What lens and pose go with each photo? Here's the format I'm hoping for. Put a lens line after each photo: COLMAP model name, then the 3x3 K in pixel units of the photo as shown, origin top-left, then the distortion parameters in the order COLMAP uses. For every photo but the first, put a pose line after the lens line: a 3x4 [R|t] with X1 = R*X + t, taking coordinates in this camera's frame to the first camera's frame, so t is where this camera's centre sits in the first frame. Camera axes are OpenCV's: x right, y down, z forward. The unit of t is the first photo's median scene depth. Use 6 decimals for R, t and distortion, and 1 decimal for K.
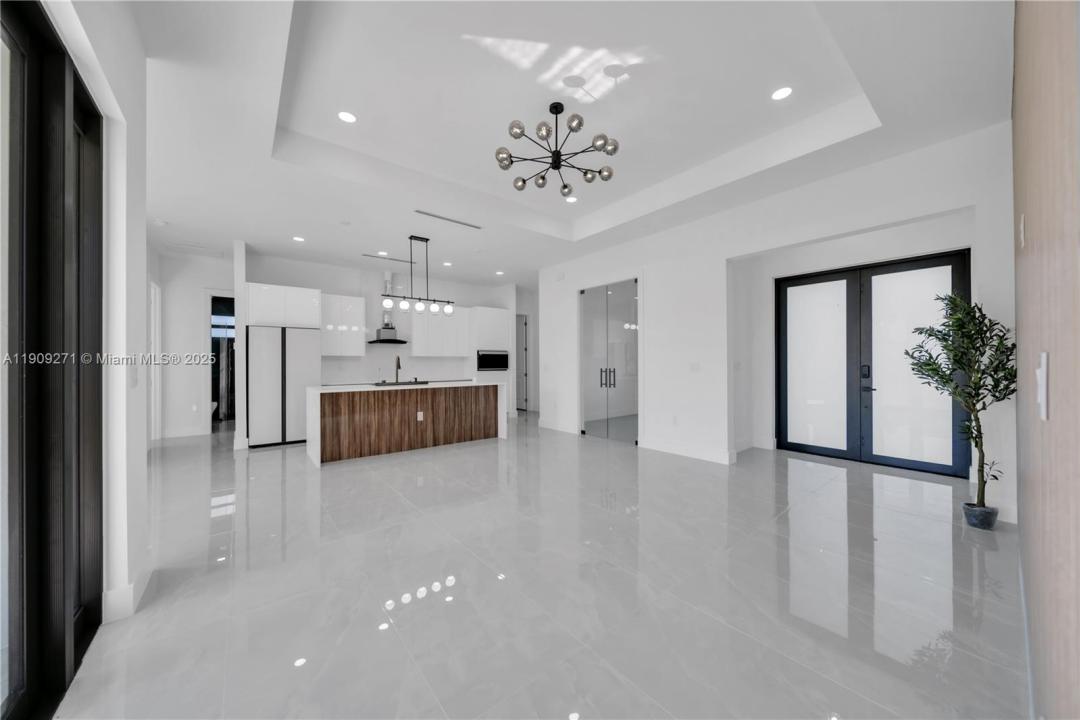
lens RADIAL K [[374.2, 0, 537.7], [0, 374.2, 363.4], [0, 0, 1]] dist [0.000241, 0.000006]
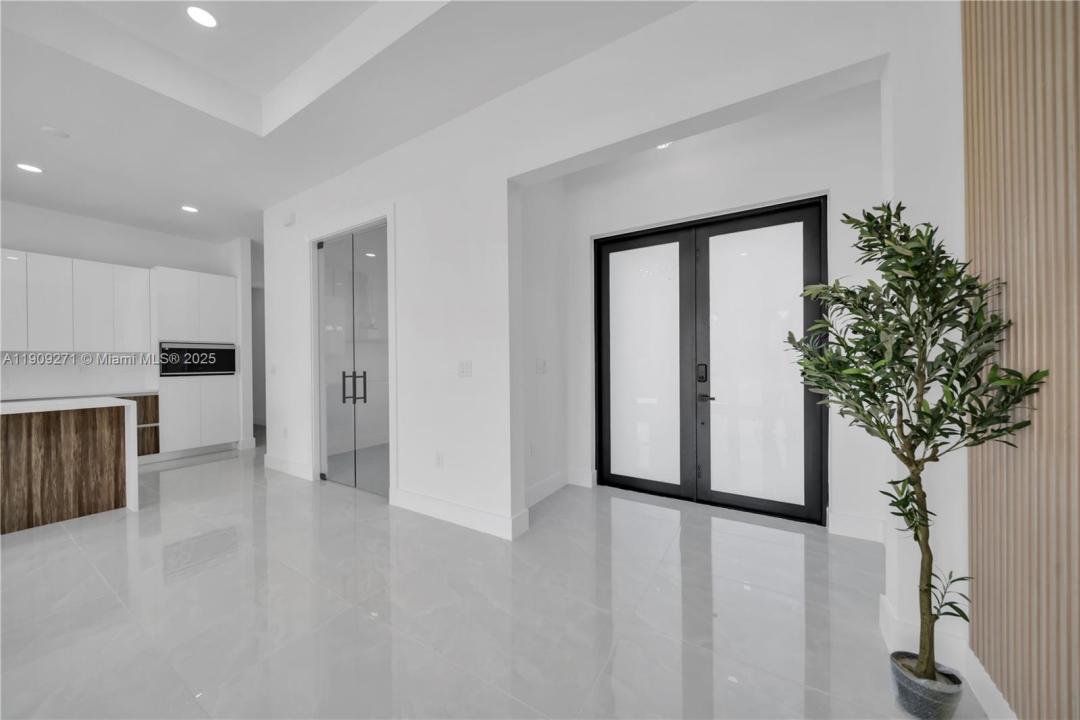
lens RADIAL K [[374.2, 0, 537.7], [0, 374.2, 363.4], [0, 0, 1]] dist [0.000241, 0.000006]
pose [[0.943285, -0.005255, 0.331941, 0.321703], [0.004486, 0.999985, 0.003083, 0.000278], [-0.331952, -0.001419, 0.943295, 0.402656]]
